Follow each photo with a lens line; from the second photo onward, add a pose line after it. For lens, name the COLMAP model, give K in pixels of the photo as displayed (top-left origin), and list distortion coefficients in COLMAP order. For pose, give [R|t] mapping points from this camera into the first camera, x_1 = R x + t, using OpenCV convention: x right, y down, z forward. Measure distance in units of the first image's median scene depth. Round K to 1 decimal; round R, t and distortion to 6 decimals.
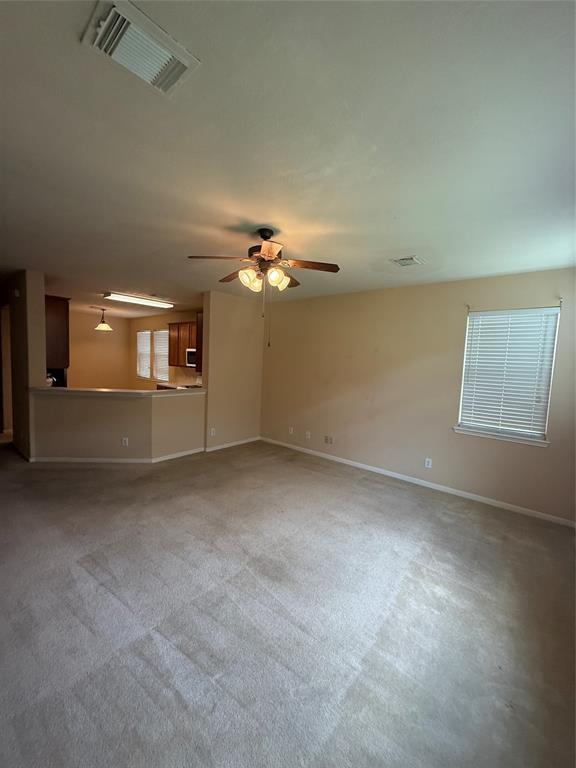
lens RADIAL K [[299.8, 0, 285.1], [0, 299.8, 384.3], [0, 0, 1]] dist [0.001887, 0.000093]
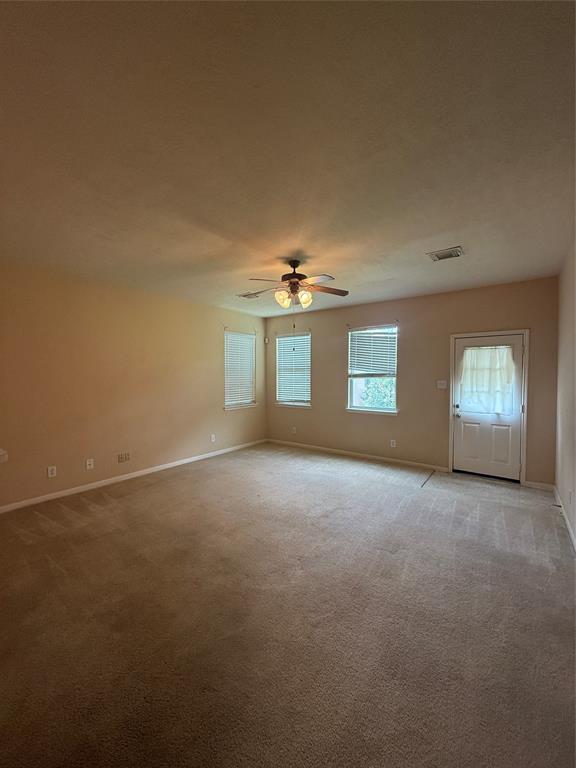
lens RADIAL K [[299.8, 0, 285.1], [0, 299.8, 384.3], [0, 0, 1]] dist [0.001887, 0.000093]
pose [[-0.036320, -0.076577, 0.996402, -0.963569], [0.083850, 0.993310, 0.079396, -0.064251], [-0.995816, 0.086432, -0.029656, 0.775301]]
